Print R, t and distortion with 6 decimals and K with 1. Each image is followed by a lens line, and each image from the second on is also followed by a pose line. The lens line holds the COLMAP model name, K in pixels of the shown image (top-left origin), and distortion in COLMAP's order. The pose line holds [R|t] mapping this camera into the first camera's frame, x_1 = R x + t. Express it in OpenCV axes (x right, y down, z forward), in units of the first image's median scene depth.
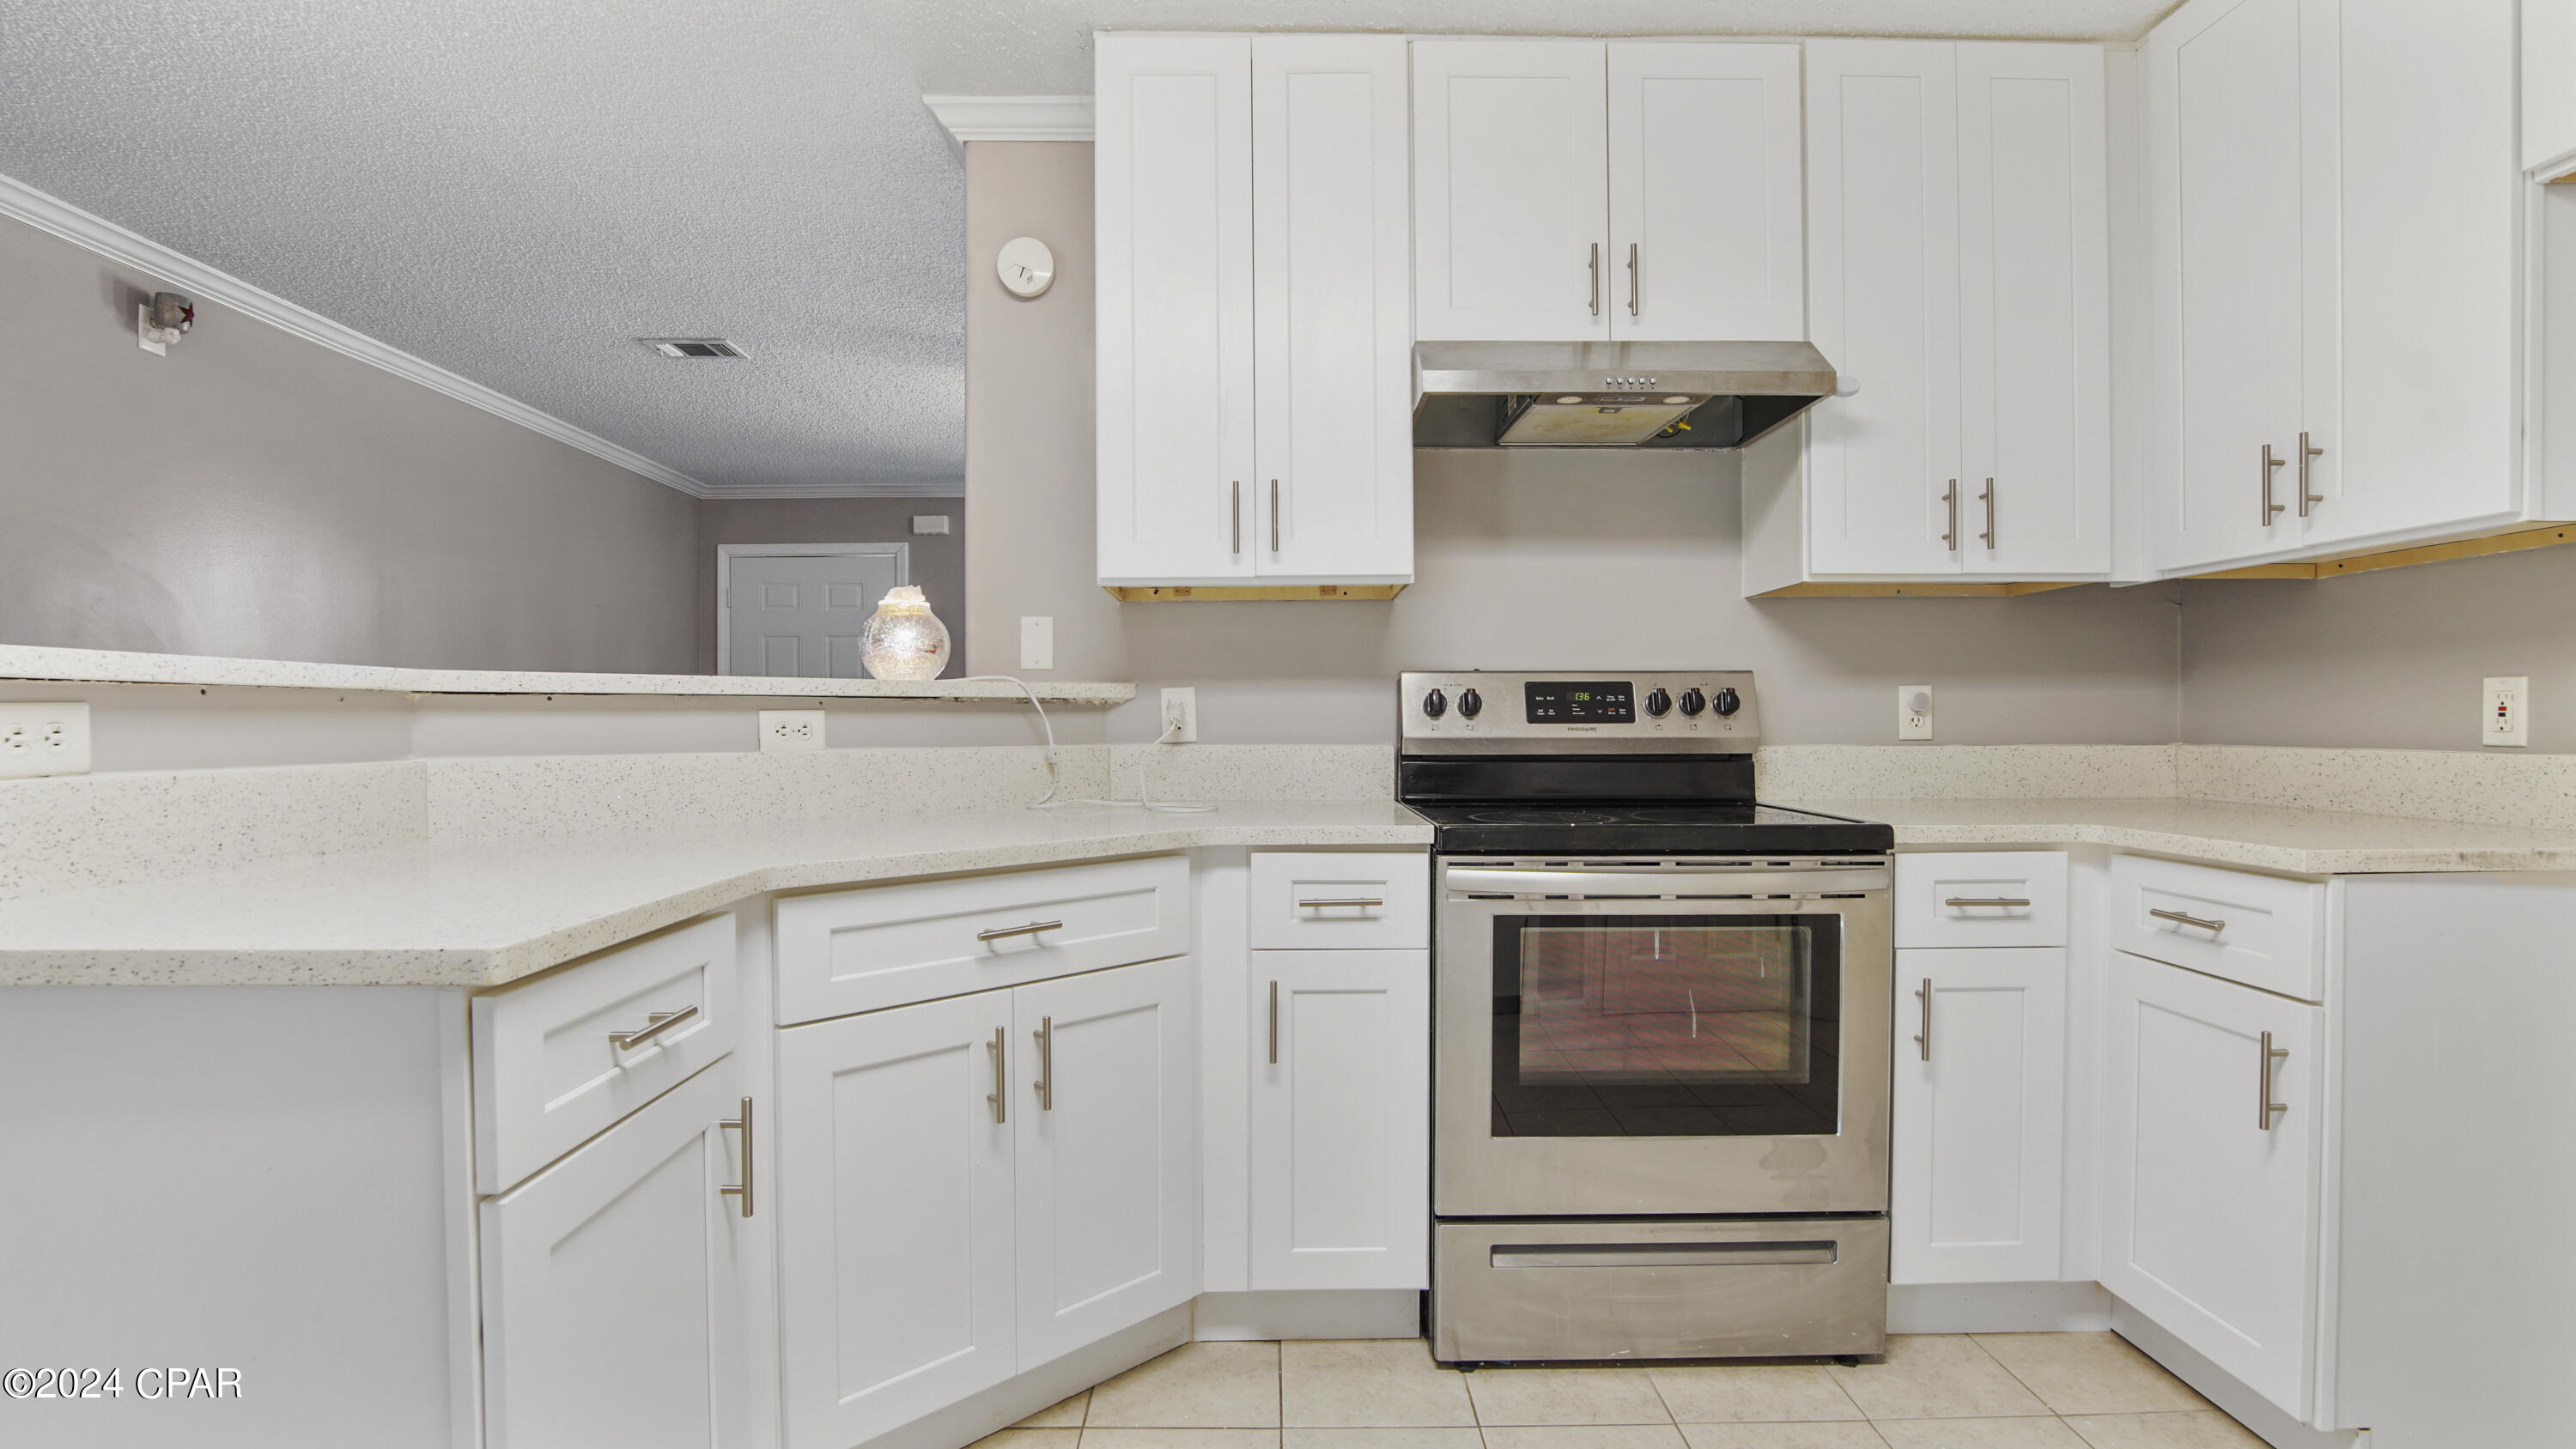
lens RADIAL K [[1208.7, 0, 1245.6], [0, 1208.7, 734.3], [0, 0, 1]] dist [-0.032974, 0.002527]
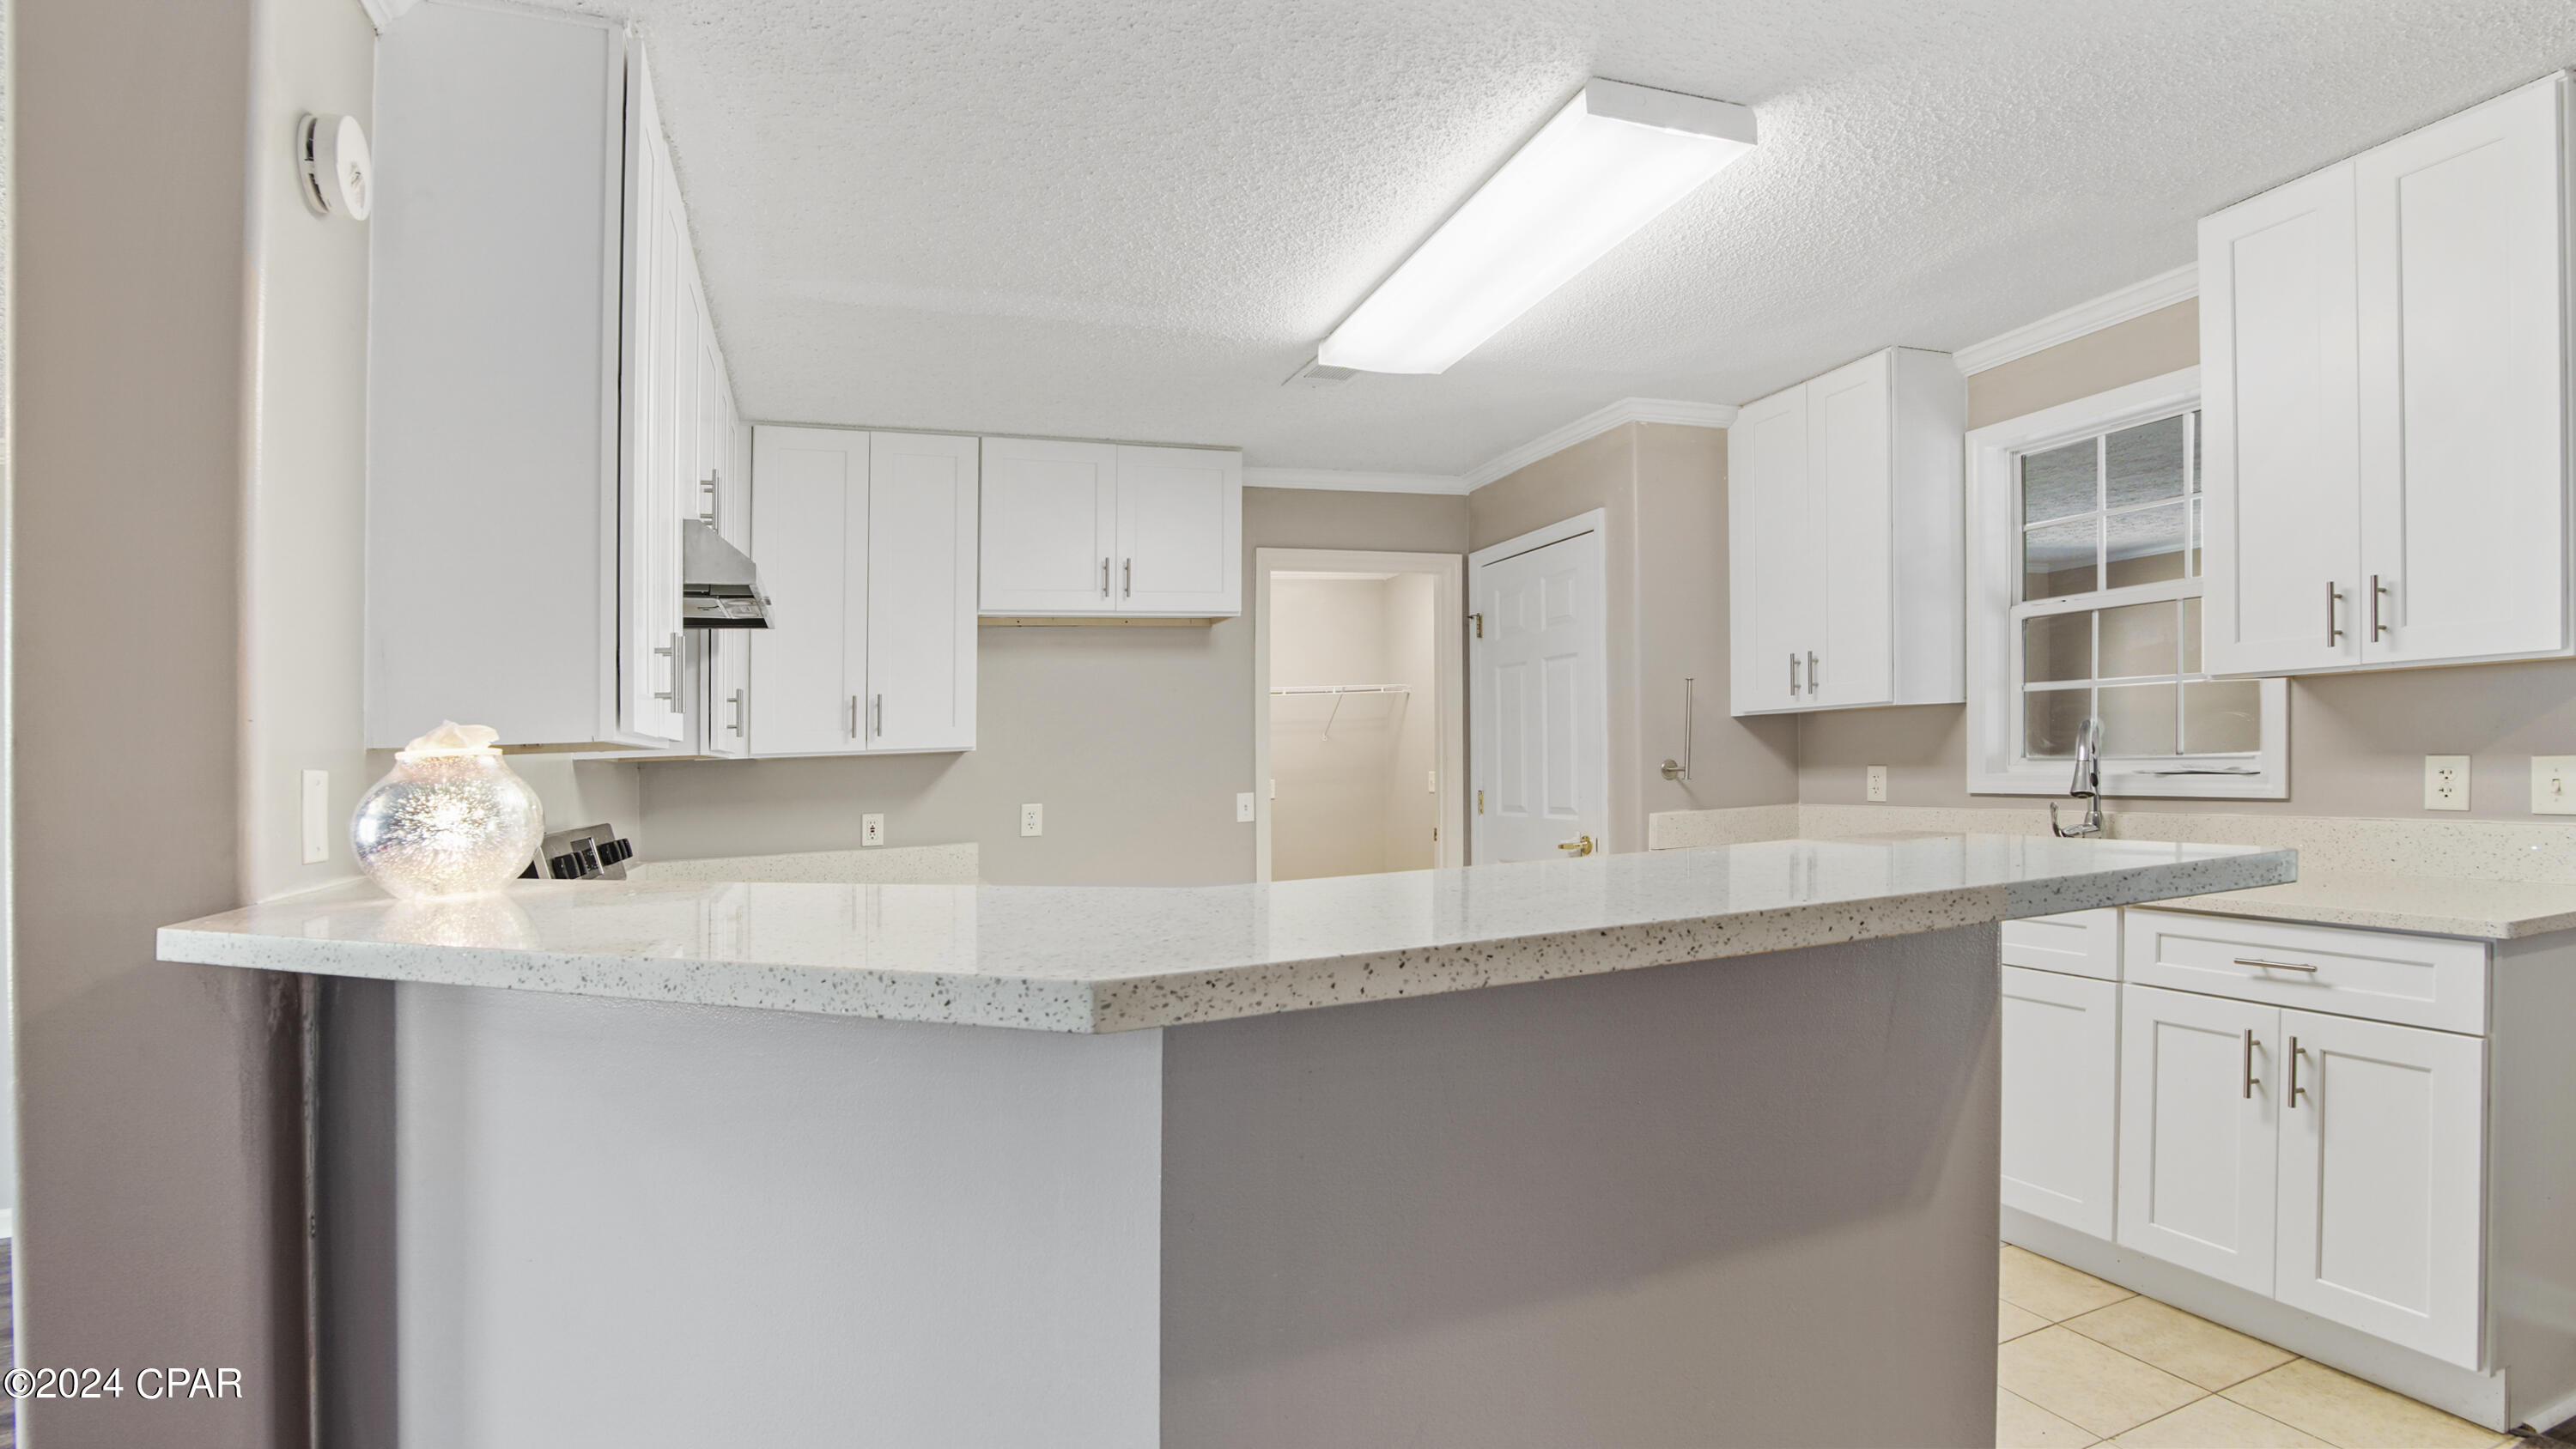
lens RADIAL K [[1145.3, 0, 1293.4], [0, 1145.3, 763.6], [0, 0, 1]] dist [-0.017343, 0.001129]
pose [[-0.357644, 0.018473, 0.933675, -1.018932], [0.054818, 0.998496, 0.001242, -0.089980], [-0.932248, 0.051627, -0.358118, 0.911191]]
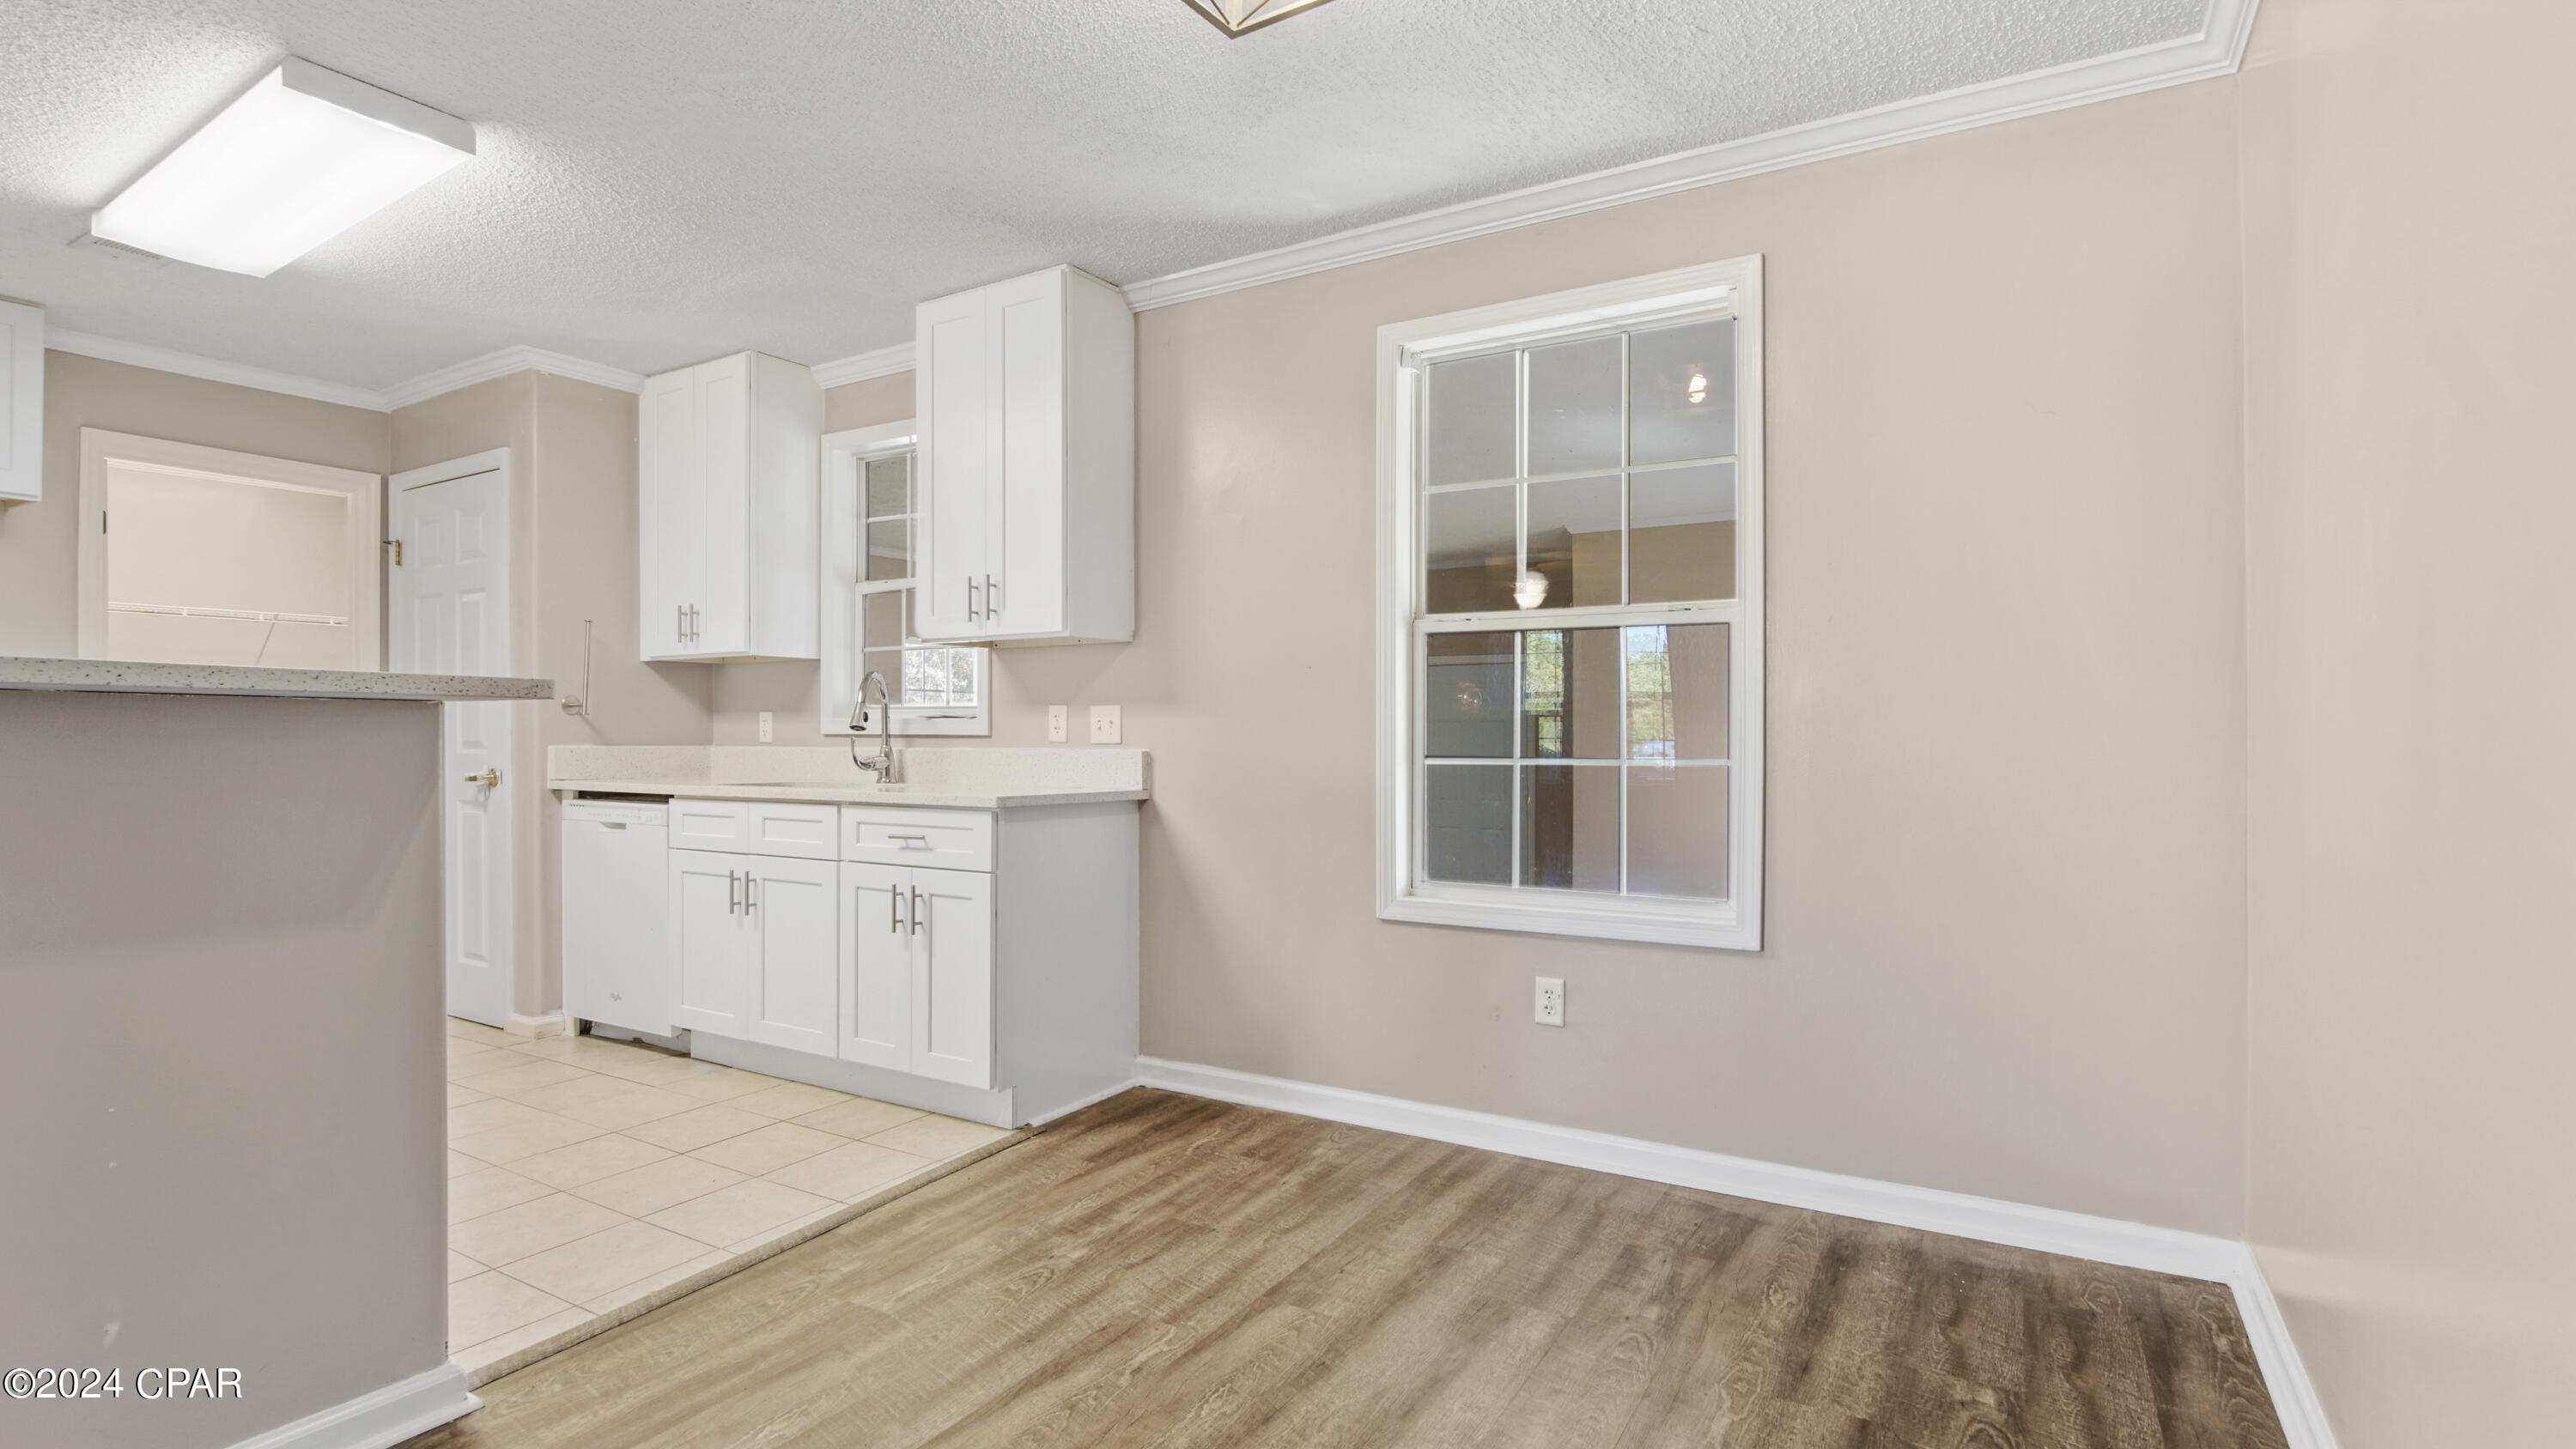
lens RADIAL K [[1208.7, 0, 1265.2], [0, 1208.7, 767.4], [0, 0, 1]] dist [-0.032974, 0.002527]
pose [[-0.854906, -0.009175, 0.518702, -1.559454], [0.006773, 0.999561, 0.028844, 0.004905], [-0.518739, 0.028172, -0.854468, 0.824038]]
